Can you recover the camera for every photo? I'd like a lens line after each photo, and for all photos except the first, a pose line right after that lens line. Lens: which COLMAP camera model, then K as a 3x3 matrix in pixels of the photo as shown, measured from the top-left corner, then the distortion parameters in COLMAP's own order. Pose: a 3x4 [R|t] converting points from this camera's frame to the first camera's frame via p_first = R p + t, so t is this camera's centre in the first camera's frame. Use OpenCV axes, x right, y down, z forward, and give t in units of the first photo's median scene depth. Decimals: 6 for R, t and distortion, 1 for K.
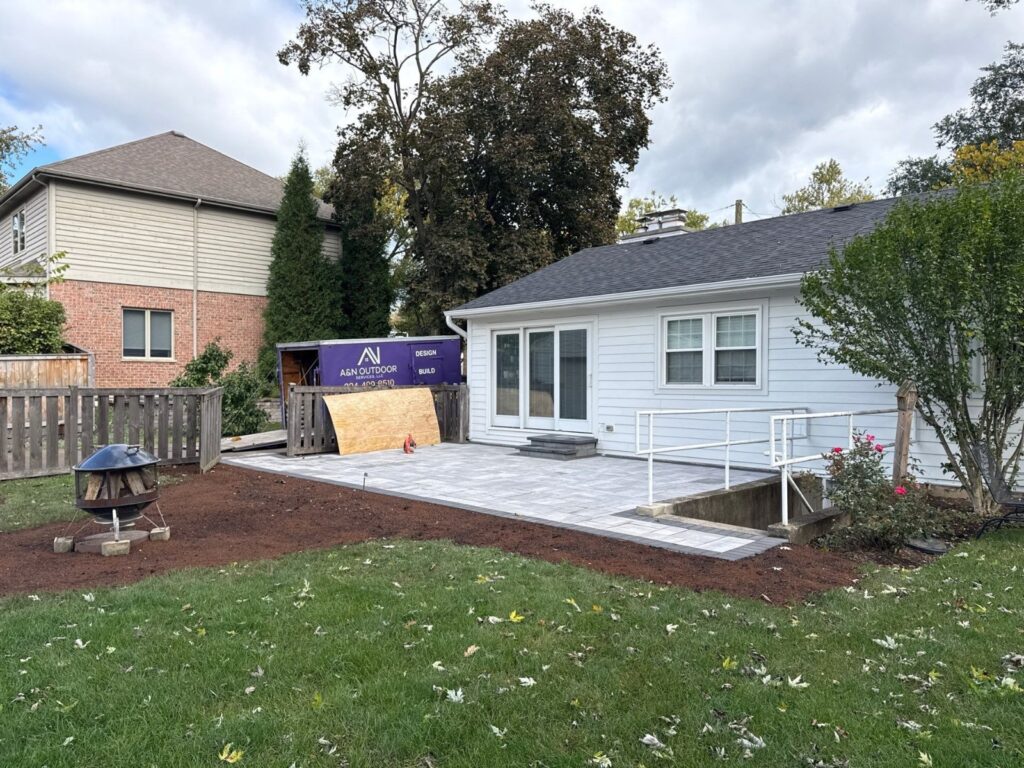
lens RADIAL K [[737.9, 0, 512.0], [0, 737.9, 384.0], [0, 0, 1]] dist [-0.003831, -0.001330]
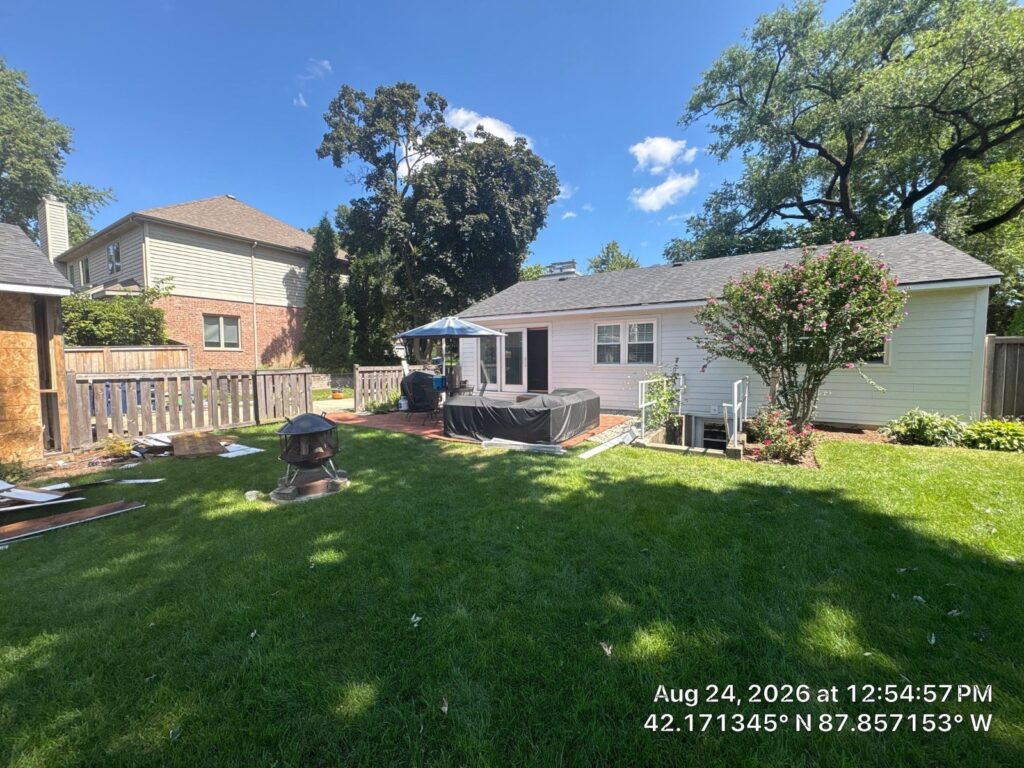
lens RADIAL K [[418.1, 0, 512.0], [0, 418.1, 384.0], [0, 0, 1]] dist [0.000835, 0.000072]
pose [[0.978357, -0.021598, 0.205795, -0.105289], [0.010084, 0.998333, 0.056835, -0.005601], [-0.206679, -0.053530, 0.976943, 0.048086]]
